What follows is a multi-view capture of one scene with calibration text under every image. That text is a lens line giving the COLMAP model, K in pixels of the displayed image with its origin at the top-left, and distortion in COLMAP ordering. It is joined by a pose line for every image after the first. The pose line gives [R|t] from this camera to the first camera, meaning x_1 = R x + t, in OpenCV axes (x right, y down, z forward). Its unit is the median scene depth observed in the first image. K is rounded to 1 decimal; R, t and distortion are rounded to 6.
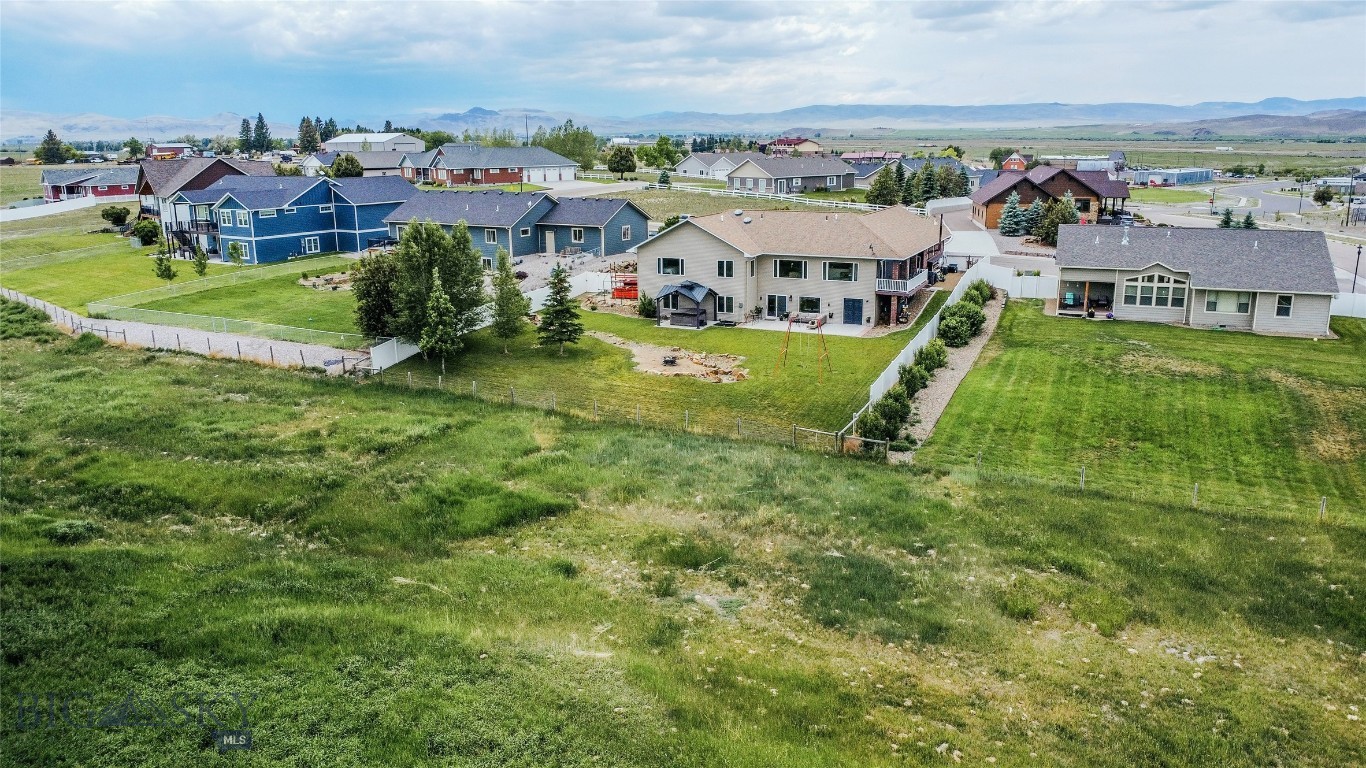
lens RADIAL K [[995.6, 0, 681.0], [0, 995.6, 383.7], [0, 0, 1]] dist [-0.023504, -0.011380]
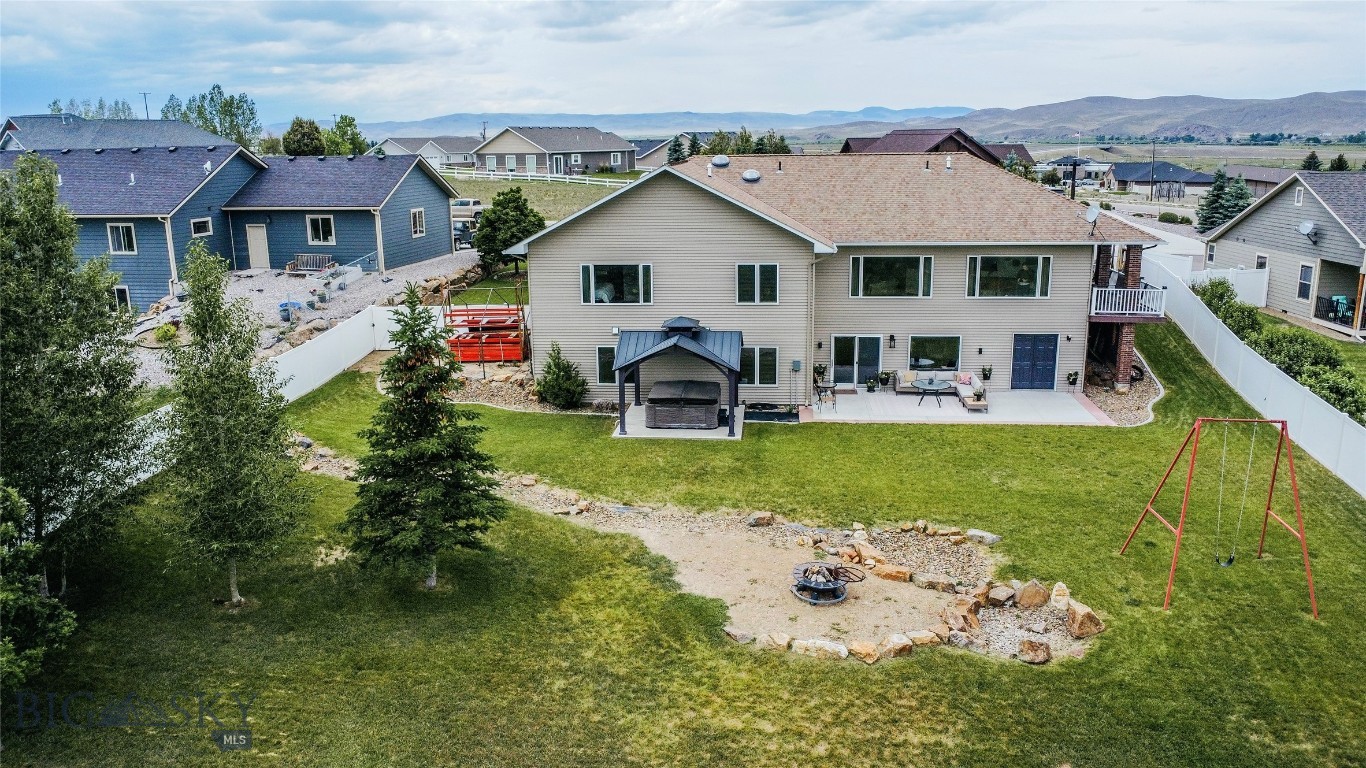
lens RADIAL K [[995.6, 0, 681.0], [0, 995.6, 383.7], [0, 0, 1]] dist [-0.023504, -0.011380]
pose [[0.941289, -0.082628, 0.327335, -0.127756], [0.085361, 0.996332, 0.006035, -0.077444], [-0.326633, 0.022261, 0.944889, 0.605616]]
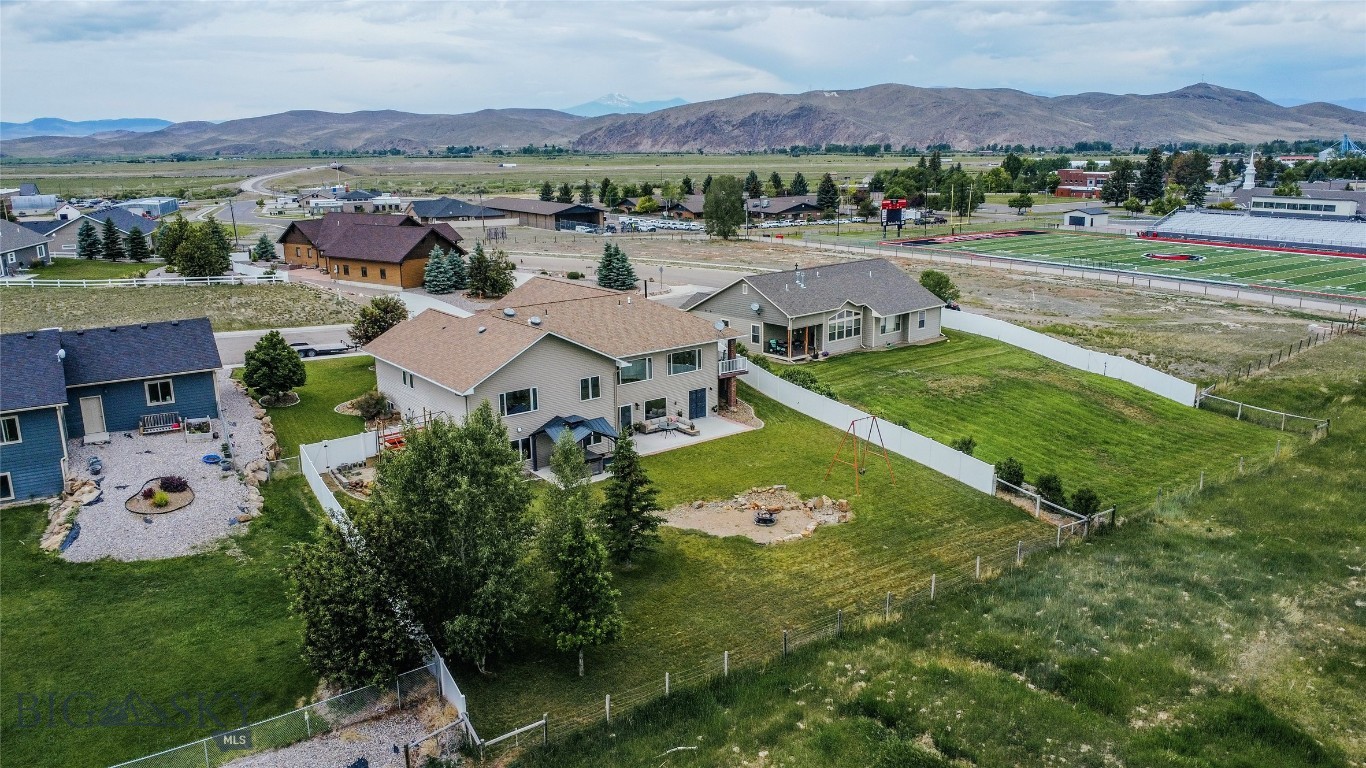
lens RADIAL K [[995.6, 0, 681.0], [0, 995.6, 383.7], [0, 0, 1]] dist [-0.023504, -0.011380]
pose [[0.463746, -0.208033, 0.861198, -0.565822], [0.224921, 0.967840, 0.112676, -0.186517], [-0.856942, 0.141449, 0.495623, 0.564034]]
